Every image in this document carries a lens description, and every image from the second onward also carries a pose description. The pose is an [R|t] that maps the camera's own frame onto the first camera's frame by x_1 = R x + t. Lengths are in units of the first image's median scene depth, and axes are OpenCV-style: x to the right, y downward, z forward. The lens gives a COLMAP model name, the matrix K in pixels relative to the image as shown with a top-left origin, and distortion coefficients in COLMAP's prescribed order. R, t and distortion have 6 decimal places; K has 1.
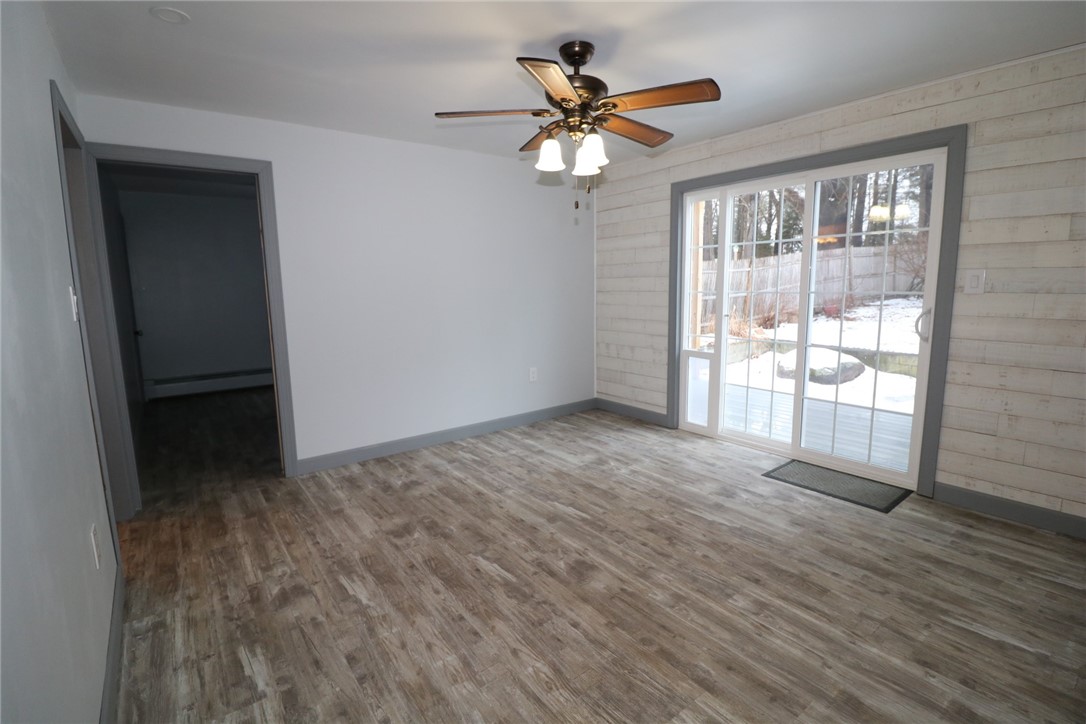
lens RADIAL K [[497.1, 0, 545.7], [0, 497.1, 357.1], [0, 0, 1]] dist [-0.011921, -0.003555]
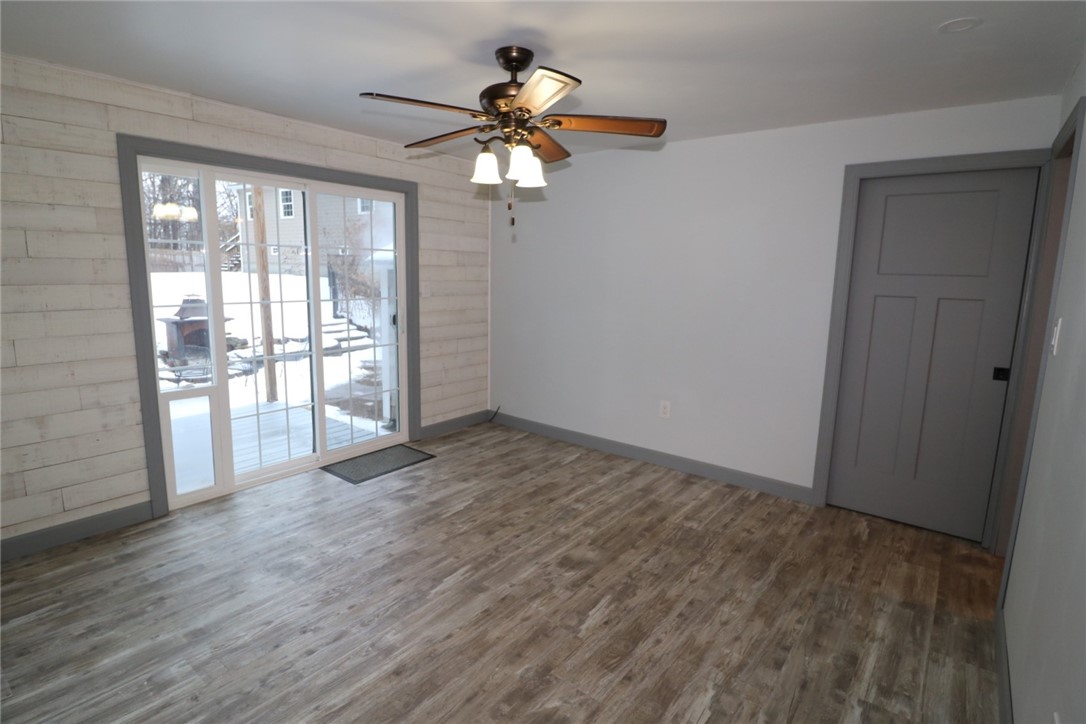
lens RADIAL K [[523.2, 0, 543.8], [0, 523.2, 356.4], [0, 0, 1]] dist [-0.008799, -0.006521]
pose [[-0.230290, -0.147211, 0.961923, -0.817245], [0.128241, 0.975279, 0.179957, -0.200386], [-0.964635, 0.164800, -0.205718, 1.042970]]
